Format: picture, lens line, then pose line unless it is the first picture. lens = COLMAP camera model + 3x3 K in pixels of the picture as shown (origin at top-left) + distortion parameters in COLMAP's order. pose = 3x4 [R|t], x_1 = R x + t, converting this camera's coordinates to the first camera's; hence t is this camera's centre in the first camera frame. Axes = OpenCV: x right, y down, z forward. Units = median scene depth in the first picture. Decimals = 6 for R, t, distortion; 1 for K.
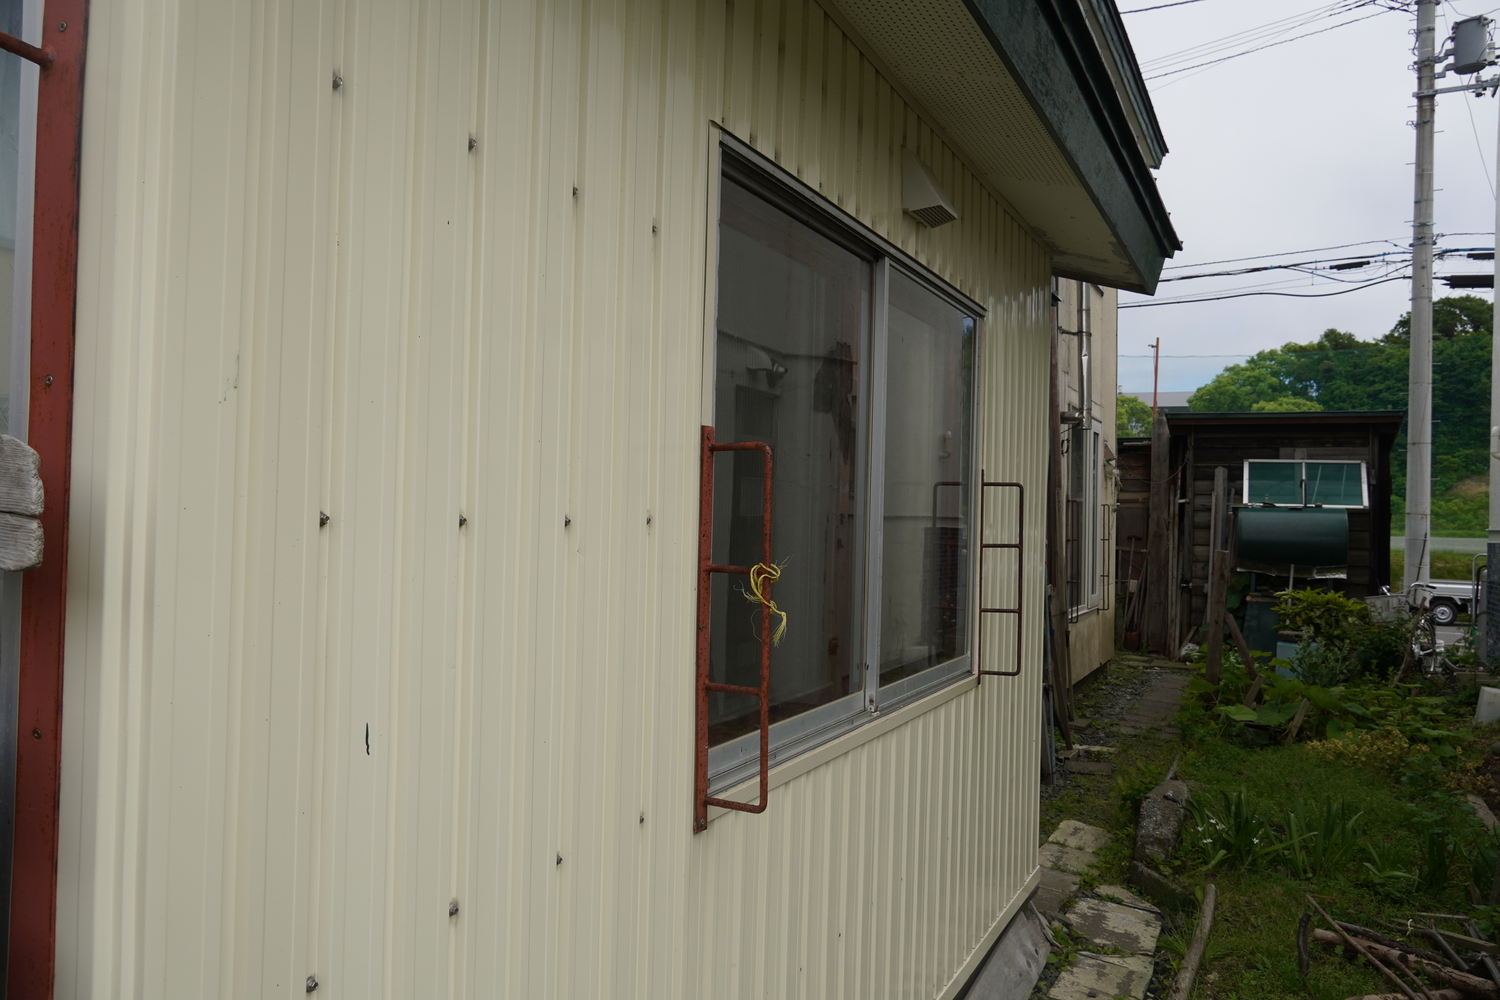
lens RADIAL K [[1115.8, 0, 738.9], [0, 1115.8, 495.4], [0, 0, 1]] dist [-0.037954, 0.052117]
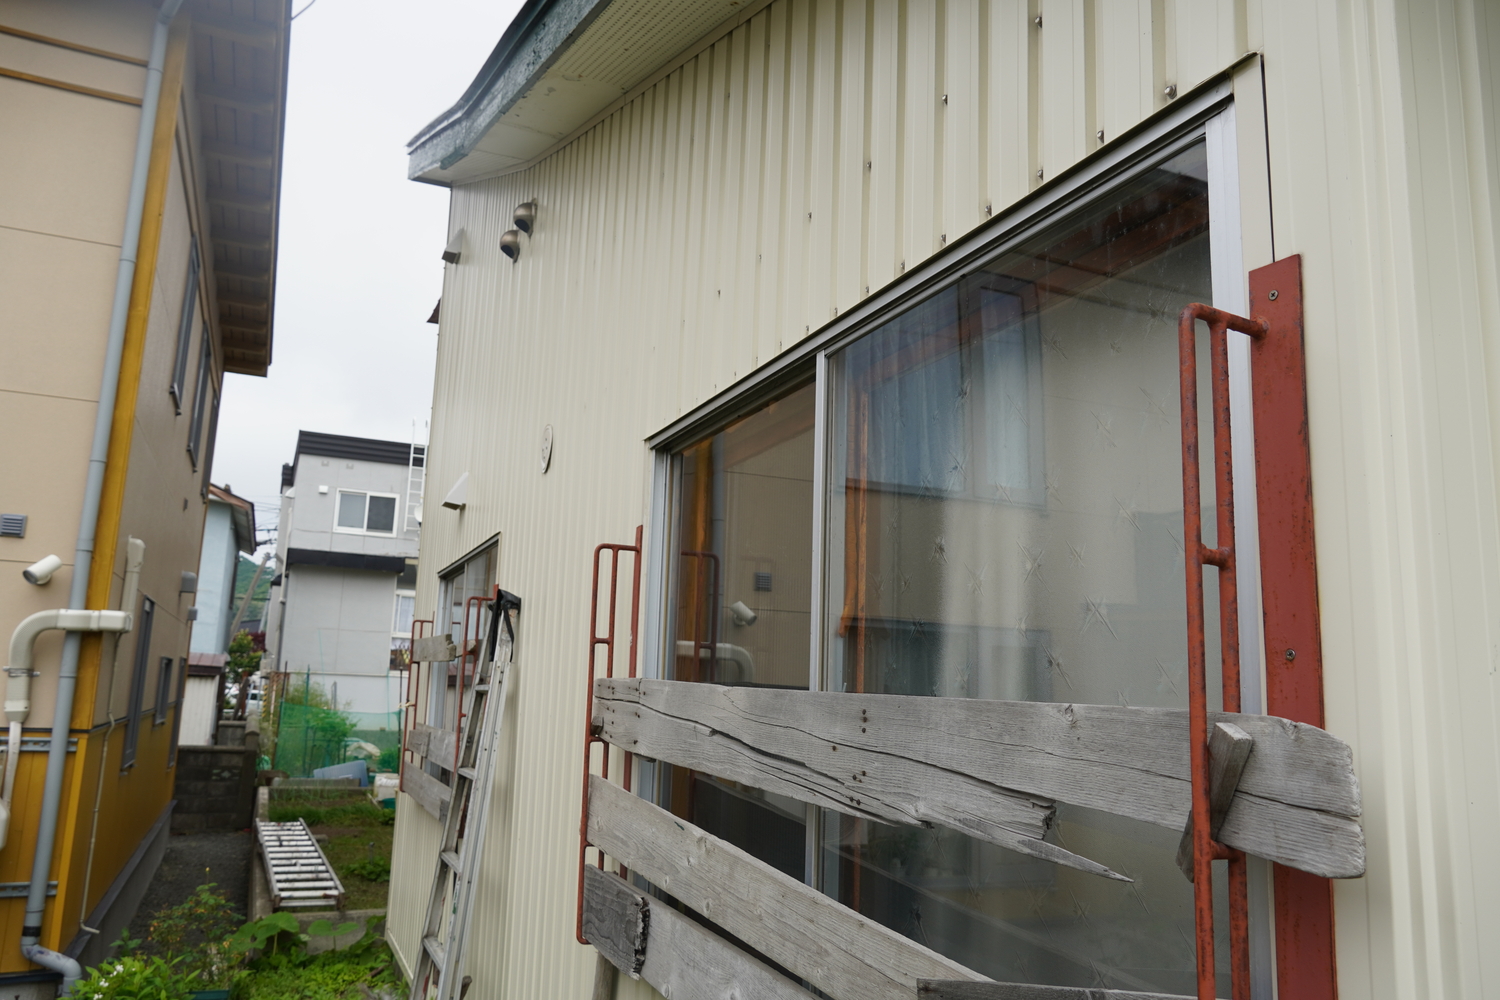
lens RADIAL K [[1115.8, 0, 746.5], [0, 1115.8, 506.9], [0, 0, 1]] dist [-0.037954, 0.052117]
pose [[0.769845, -0.106643, -0.629258, -0.107847], [-0.003708, 0.985177, -0.171500, -0.018727], [0.638220, 0.134362, 0.758038, -0.007652]]
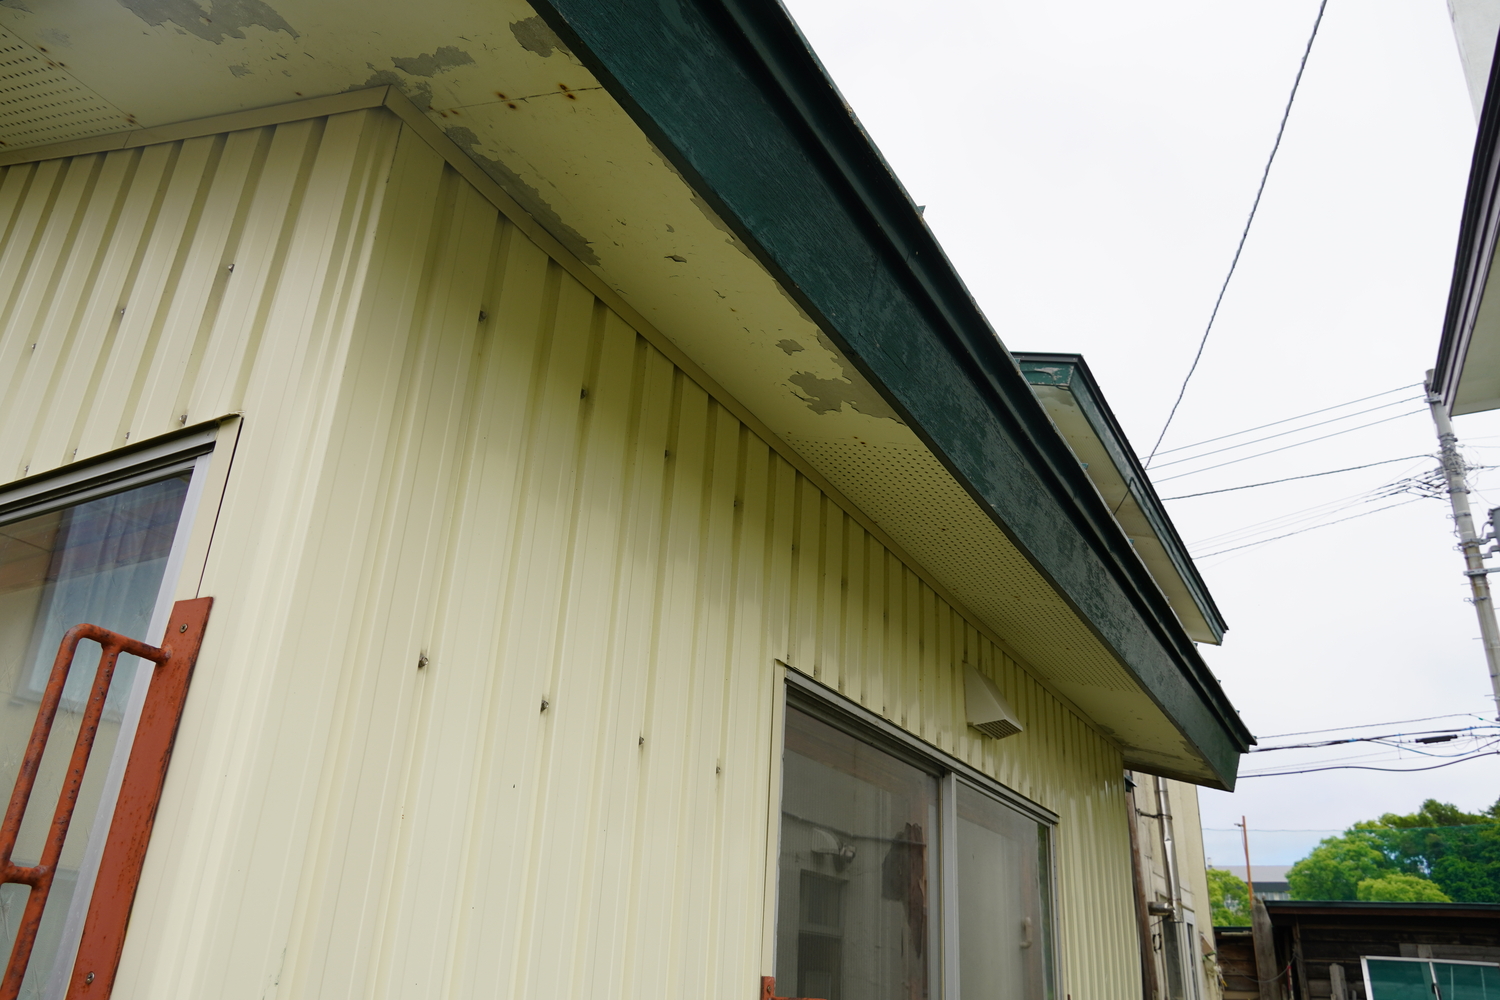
lens RADIAL K [[1115.8, 0, 741.3], [0, 1115.8, 512.1], [0, 0, 1]] dist [-0.037954, 0.052117]
pose [[0.998298, 0.004873, -0.058119, 0.001183], [-0.026699, 0.924141, -0.381118, -0.036648], [0.051853, 0.382021, 0.922698, -0.007758]]
